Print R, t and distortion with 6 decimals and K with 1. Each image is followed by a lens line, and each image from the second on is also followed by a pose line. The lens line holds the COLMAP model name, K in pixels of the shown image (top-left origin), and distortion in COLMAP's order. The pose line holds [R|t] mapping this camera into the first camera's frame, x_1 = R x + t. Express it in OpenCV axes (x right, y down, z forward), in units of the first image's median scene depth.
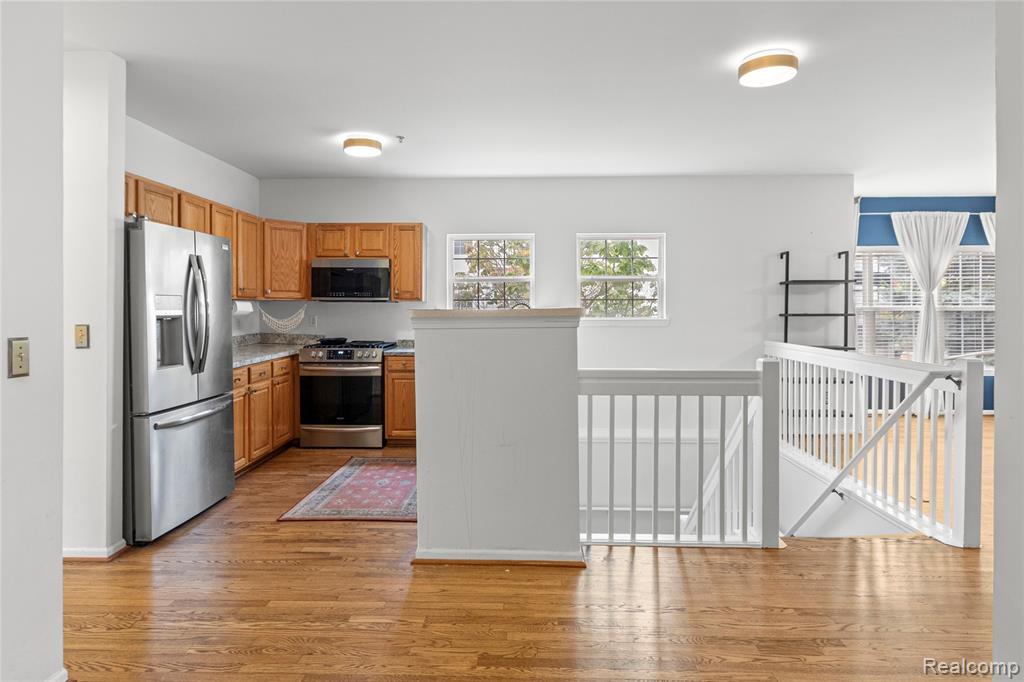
lens RADIAL K [[611.2, 0, 503.2], [0, 611.2, 311.7], [0, 0, 1]] dist [0.000138, 0.006583]
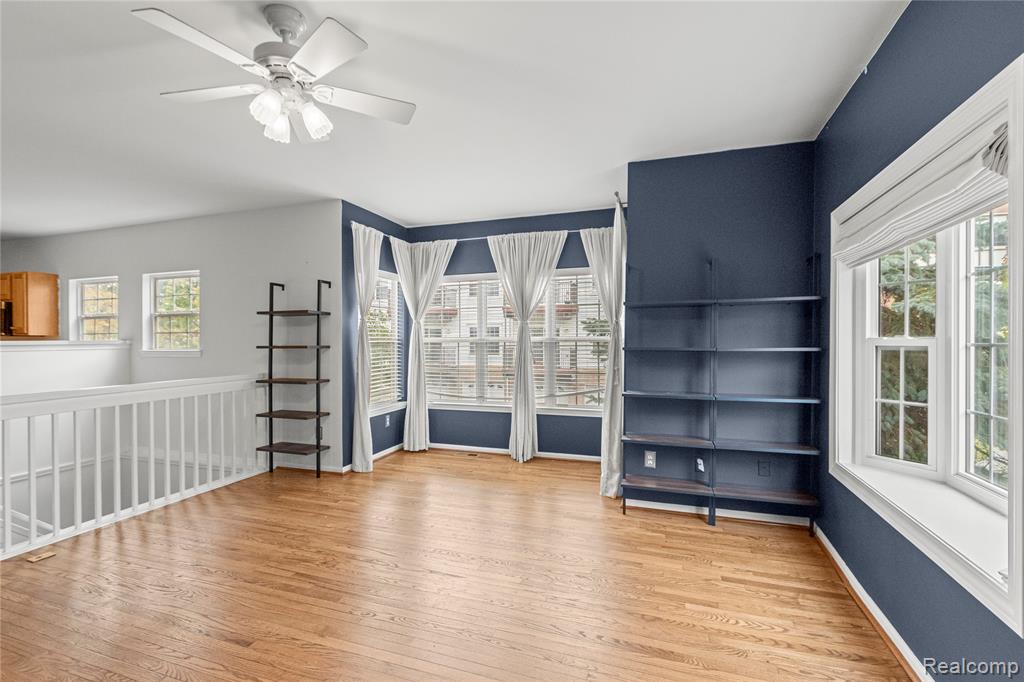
lens RADIAL K [[475.0, 0, 504.6], [0, 475.0, 346.4], [0, 0, 1]] dist [0.004577, -0.000993]
pose [[0.955756, -0.000043, -0.294160, 1.084515], [0.002079, 0.999976, 0.006611, -0.000356], [0.294153, -0.006930, 0.955733, 0.397896]]
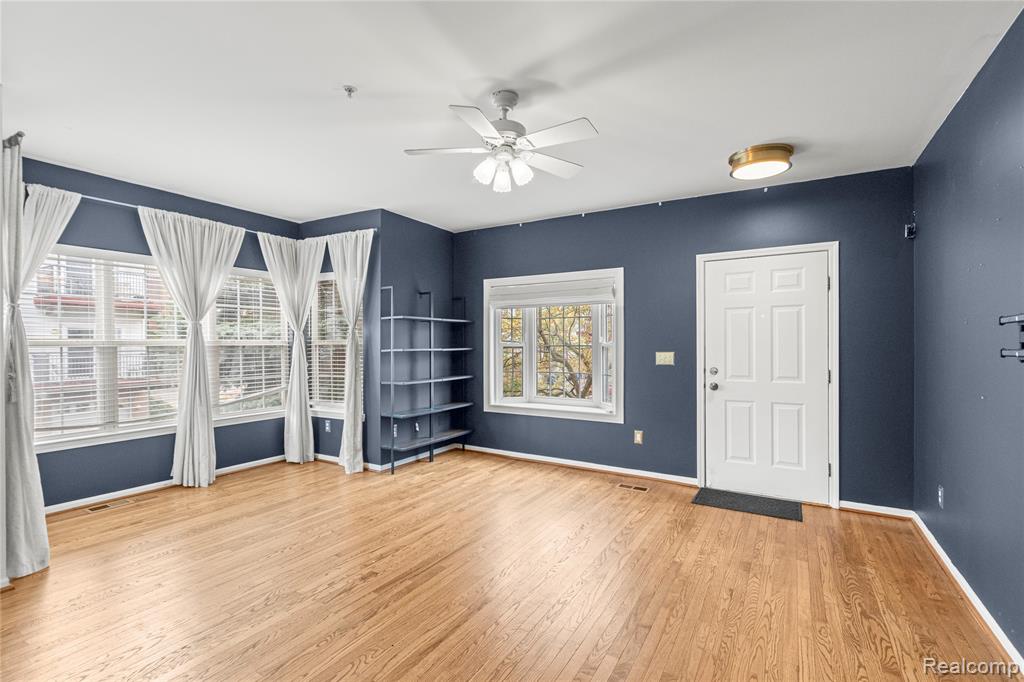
lens RADIAL K [[475.0, 0, 508.2], [0, 475.0, 347.5], [0, 0, 1]] dist [0.004577, -0.000993]
pose [[0.476422, -0.010223, 0.879157, 0.444333], [0.007279, 0.999944, 0.007682, -0.001998], [-0.879187, 0.002740, 0.476469, 0.462848]]
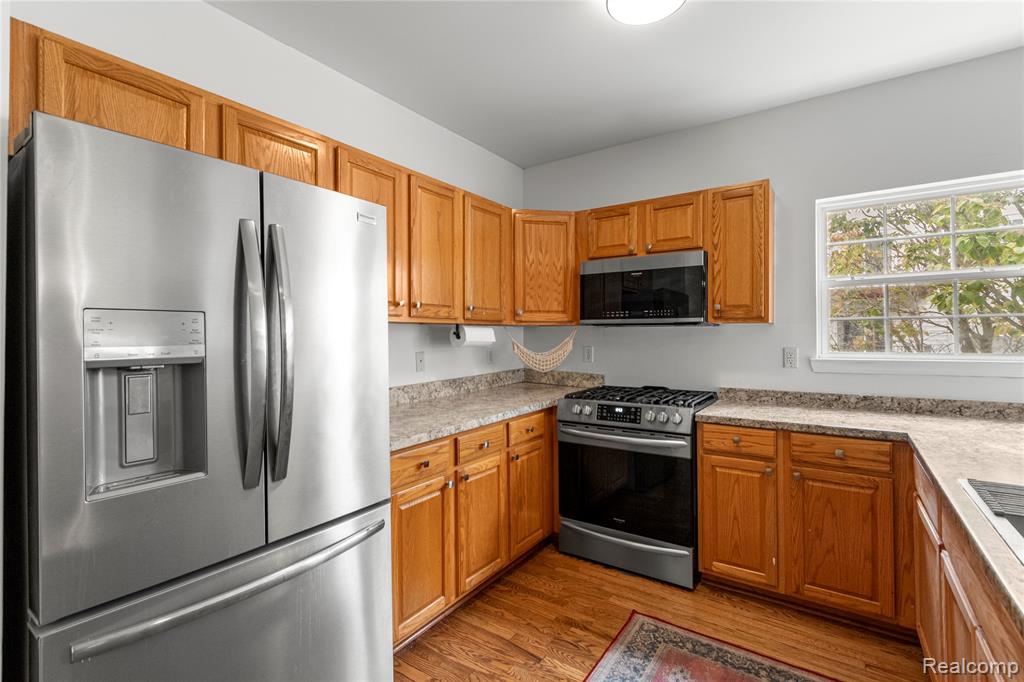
lens RADIAL K [[475.0, 0, 509.5], [0, 475.0, 336.1], [0, 0, 1]] dist [0.004577, -0.000993]
pose [[0.848611, -0.005714, -0.528986, -0.109934], [0.003700, 0.999981, -0.004866, -0.003696], [0.529004, 0.002172, 0.848617, 0.546320]]
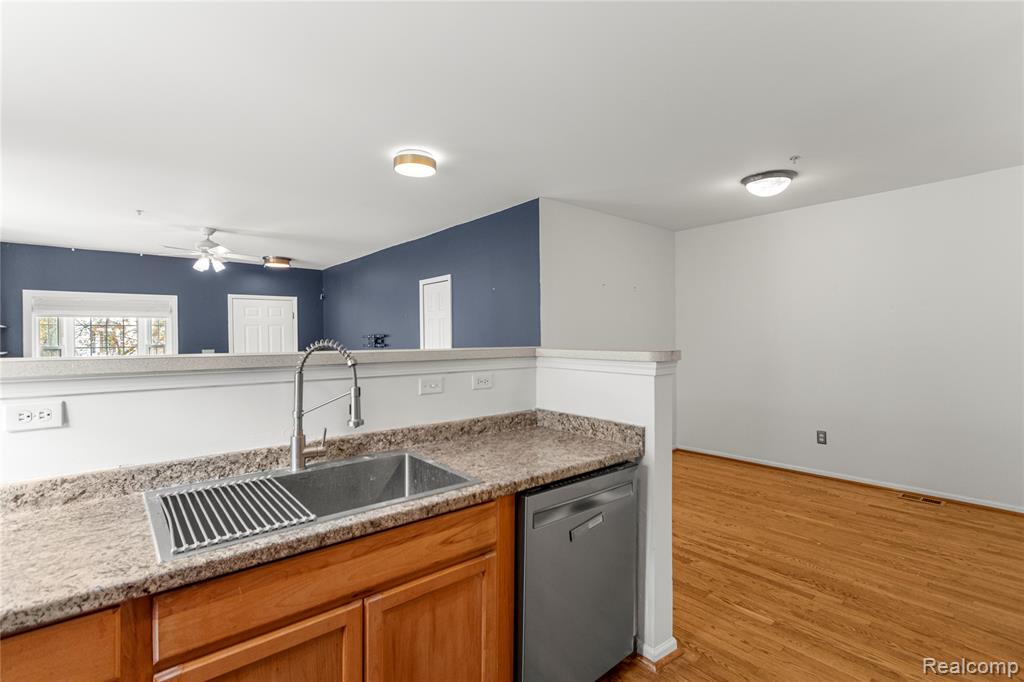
lens RADIAL K [[475.0, 0, 504.2], [0, 475.0, 340.7], [0, 0, 1]] dist [0.004577, -0.000993]
pose [[-0.672584, 0.000097, 0.740021, -0.256266], [0.012725, 0.999854, 0.011434, -0.014316], [-0.739911, 0.017107, -0.672487, 0.879511]]
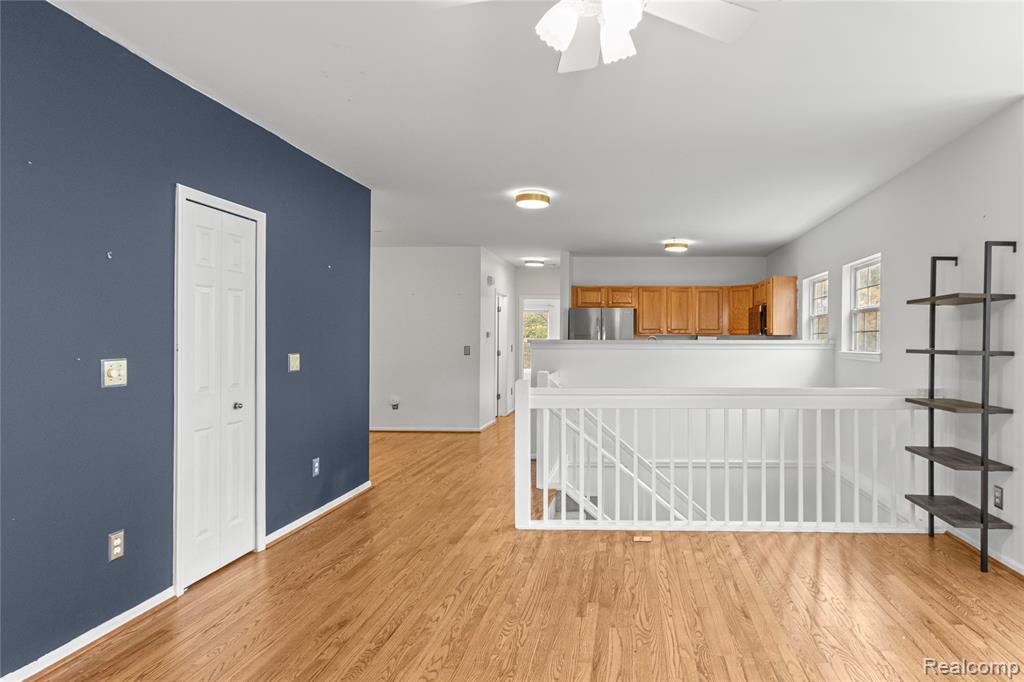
lens RADIAL K [[566.2, 0, 602.8], [0, 566.2, 329.9], [0, 0, 1]] dist [0.002419, -0.001961]
pose [[0.007087, -0.017986, -0.999813, 1.120541], [-0.012371, 0.999760, -0.018072, -0.002825], [0.999898, 0.012497, 0.006863, 0.677497]]
